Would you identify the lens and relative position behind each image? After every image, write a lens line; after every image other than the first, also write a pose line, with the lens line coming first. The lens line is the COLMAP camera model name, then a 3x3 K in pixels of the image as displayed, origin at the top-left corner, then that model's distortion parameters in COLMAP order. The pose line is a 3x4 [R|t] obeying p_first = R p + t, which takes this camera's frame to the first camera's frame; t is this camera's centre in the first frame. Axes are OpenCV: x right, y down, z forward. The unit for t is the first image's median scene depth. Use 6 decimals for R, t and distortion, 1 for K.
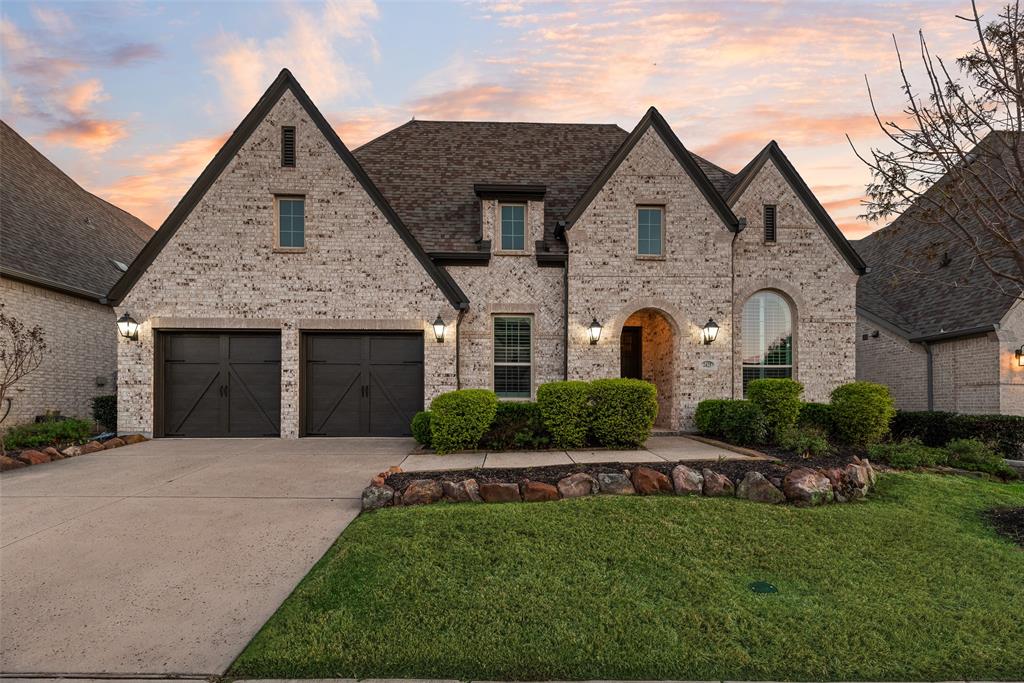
lens RADIAL K [[410.4, 0, 512.0], [0, 410.4, 360.1], [0, 0, 1]] dist [0.000800, 0.000038]
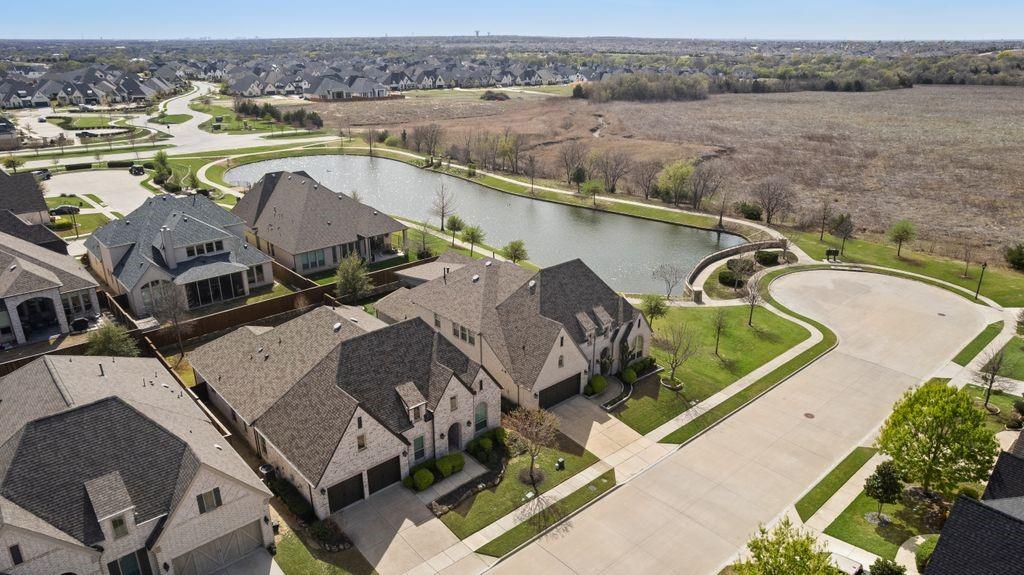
lens RADIAL K [[666.0, 0, 512.0], [0, 666.0, 287.5], [0, 0, 1]] dist [-0.082368, 0.073686]
pose [[0.756601, -0.233960, 0.610589, -2.424942], [0.003691, 0.935310, 0.353810, -3.151325], [-0.653867, -0.265440, 0.708519, -2.944365]]
